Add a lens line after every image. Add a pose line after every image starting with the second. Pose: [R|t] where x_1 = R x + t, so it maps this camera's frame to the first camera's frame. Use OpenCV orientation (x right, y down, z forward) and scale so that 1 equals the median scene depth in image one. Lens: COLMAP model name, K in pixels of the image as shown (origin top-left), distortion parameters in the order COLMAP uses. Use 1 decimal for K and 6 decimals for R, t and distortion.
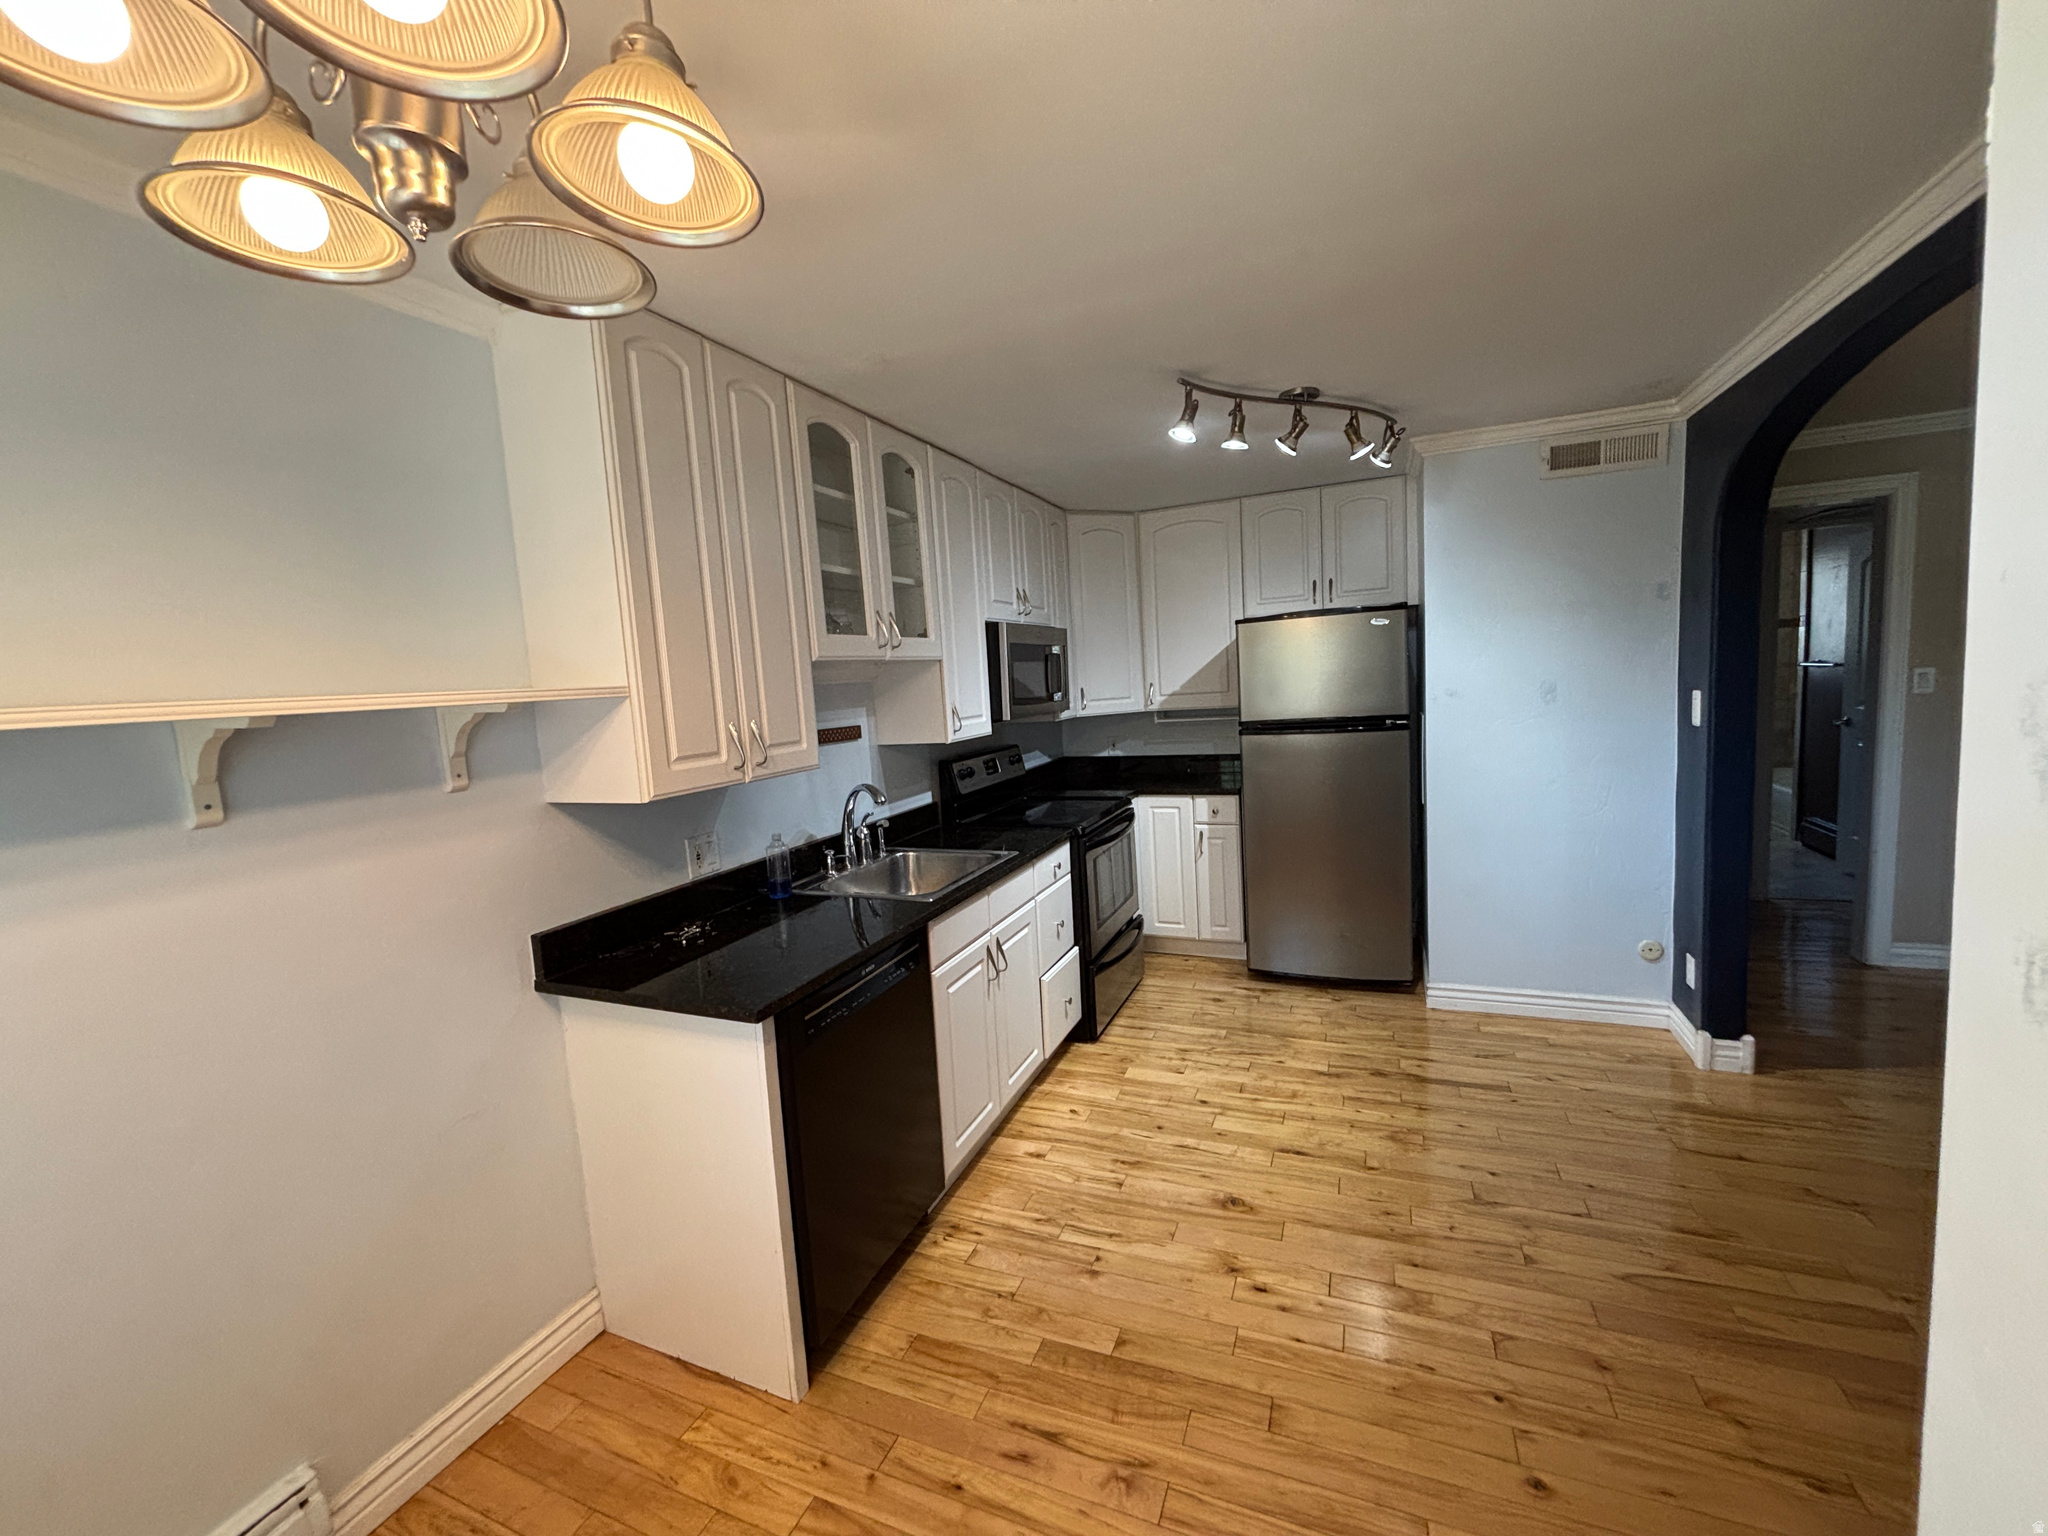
lens RADIAL K [[822.3, 0, 1019.4], [0, 822.3, 763.5], [0, 0, 1]] dist [-0.013353, 0.004153]
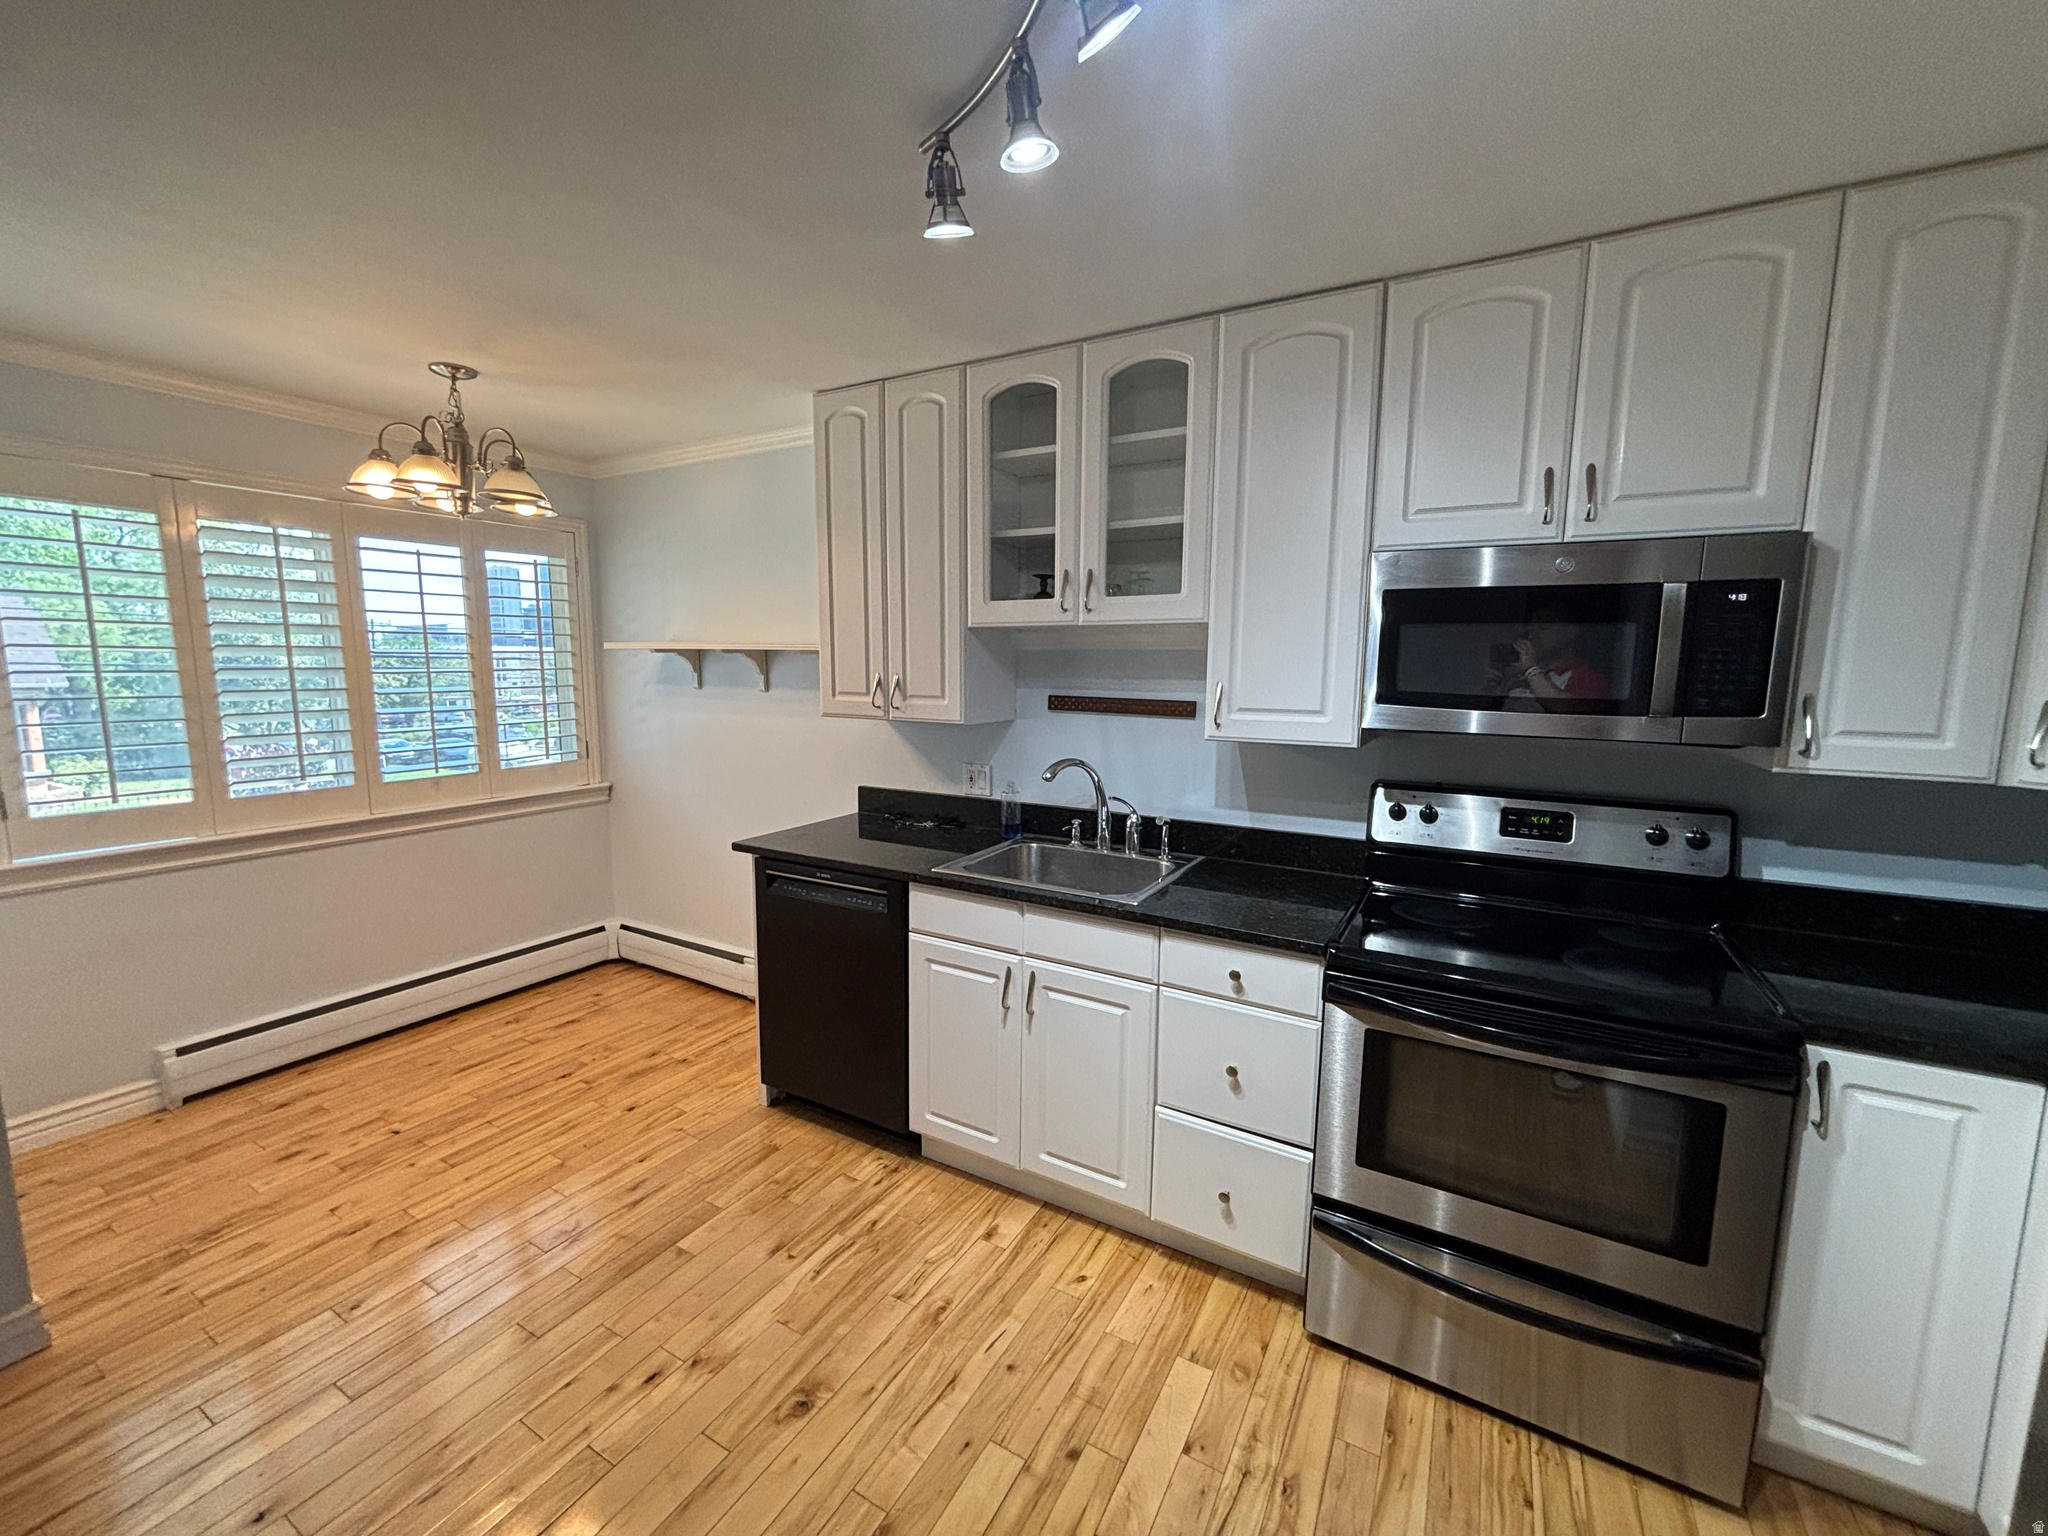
lens RADIAL K [[824.9, 0, 1024.0], [0, 824.9, 768.0], [0, 0, 1]] dist [-0.000101, 0.000391]
pose [[-0.117626, 0.187992, -0.975102, 0.756585], [-0.105990, 0.973933, 0.200552, -0.152674], [0.987386, 0.126941, -0.094634, 1.077601]]
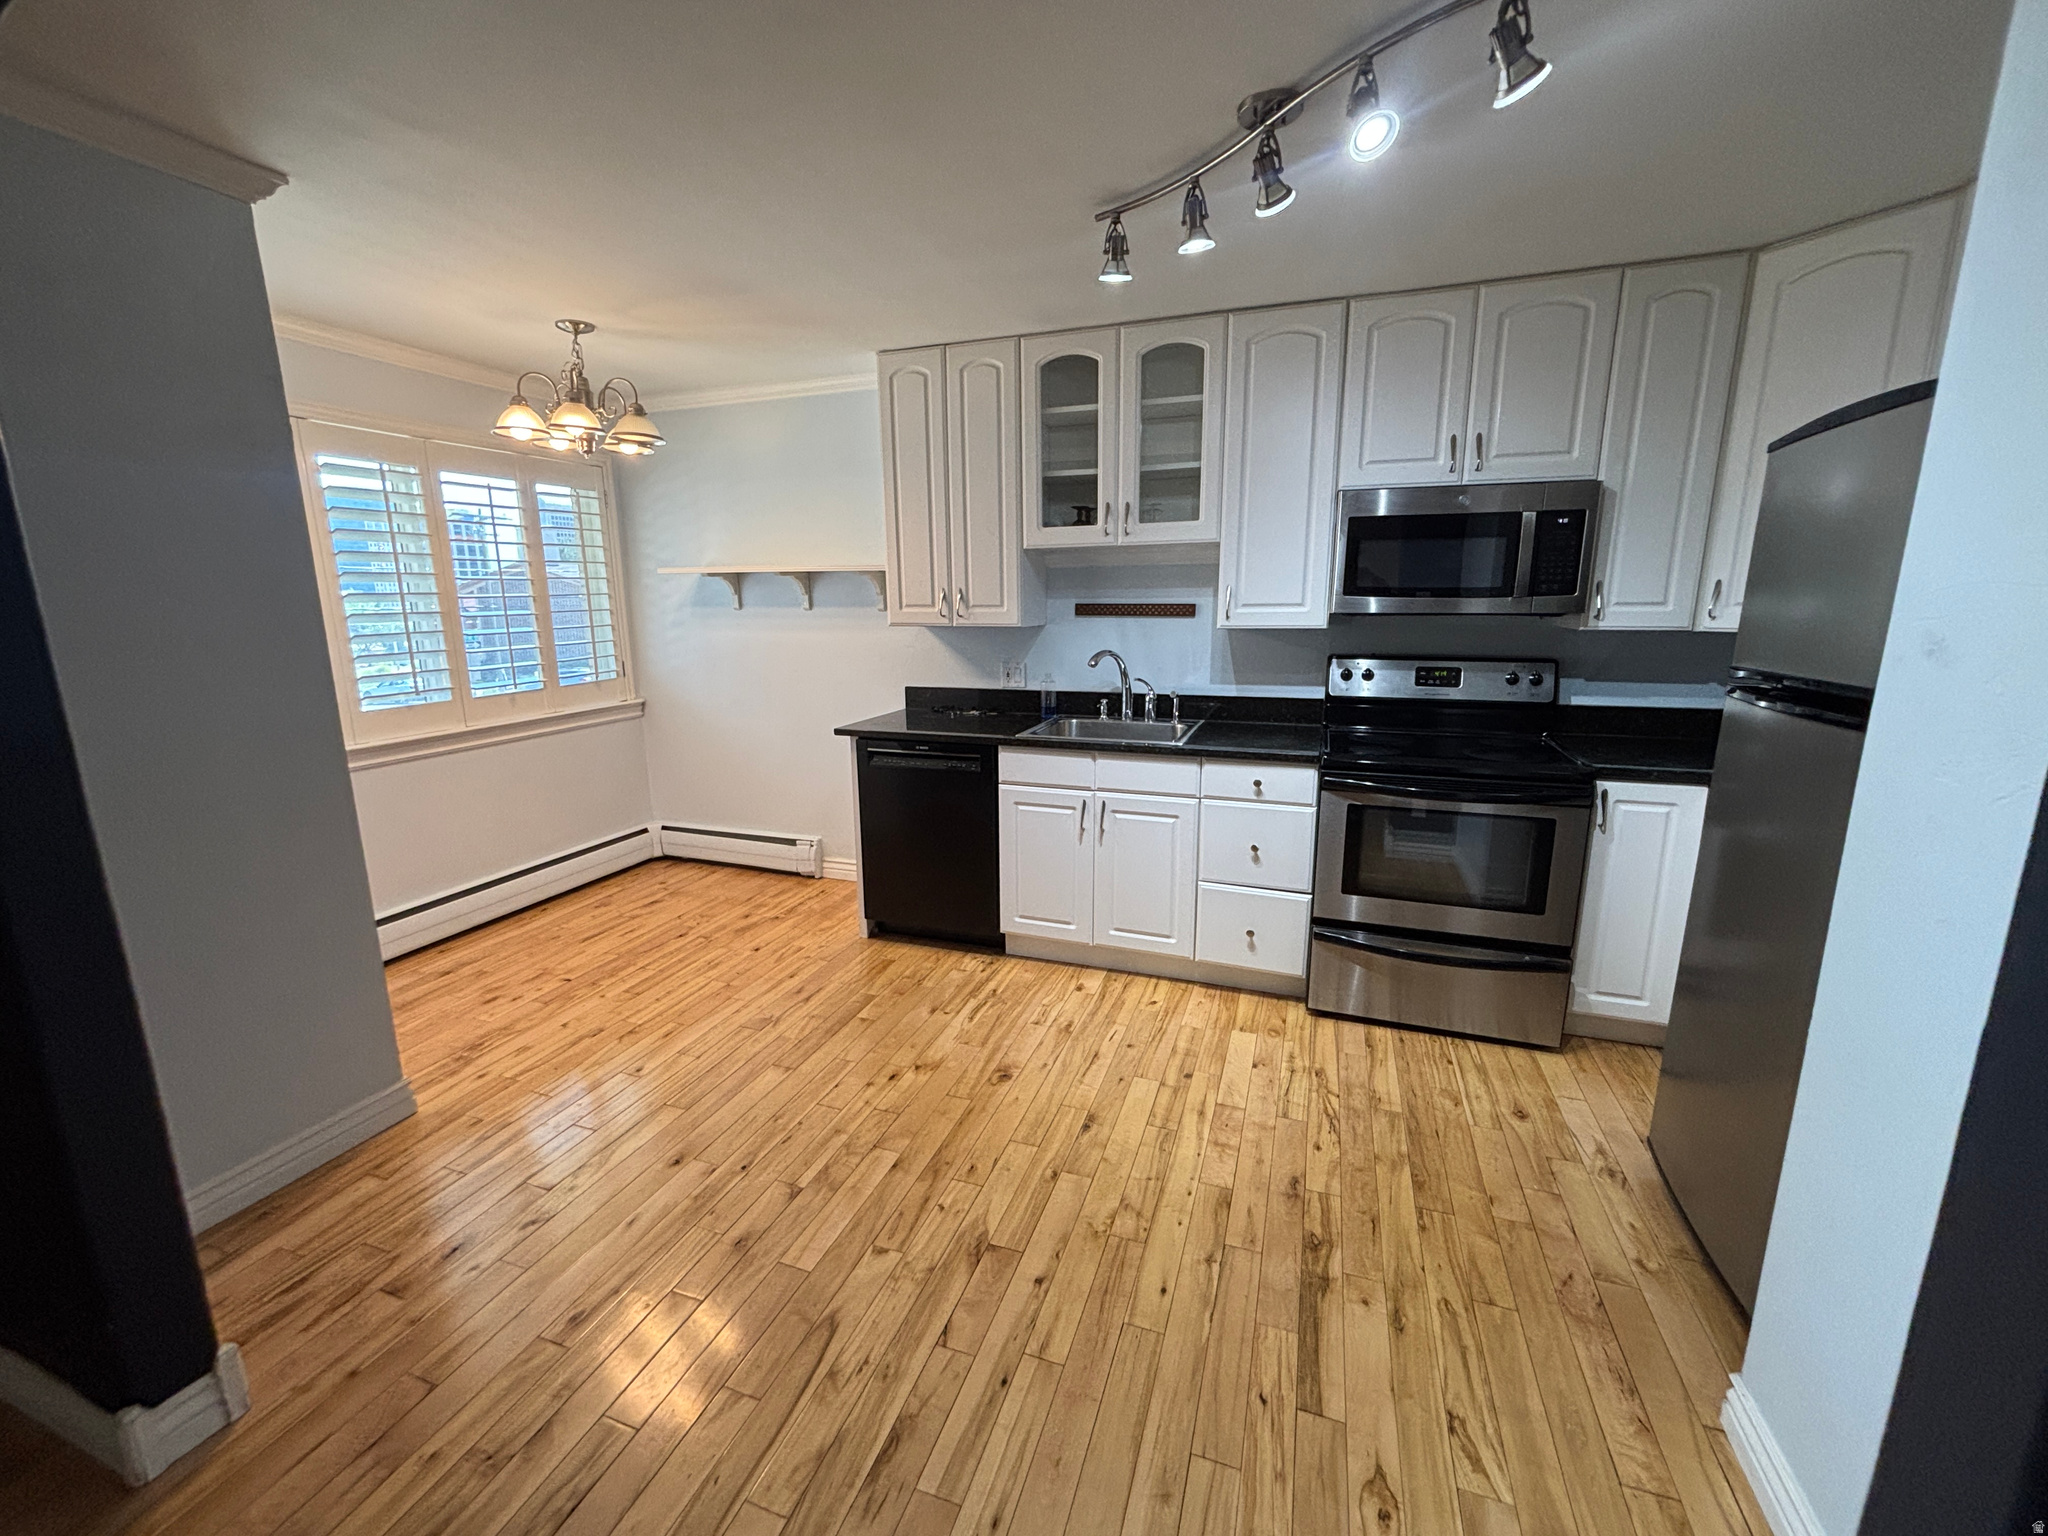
lens RADIAL K [[828.6, 0, 1027.1], [0, 828.6, 768.2], [0, 0, 1]] dist [-0.001114, -0.000214]
pose [[0.057117, 0.263965, -0.962840, 1.081021], [-0.099660, 0.961105, 0.257577, -0.115680], [0.993381, 0.081245, 0.081202, 0.824975]]
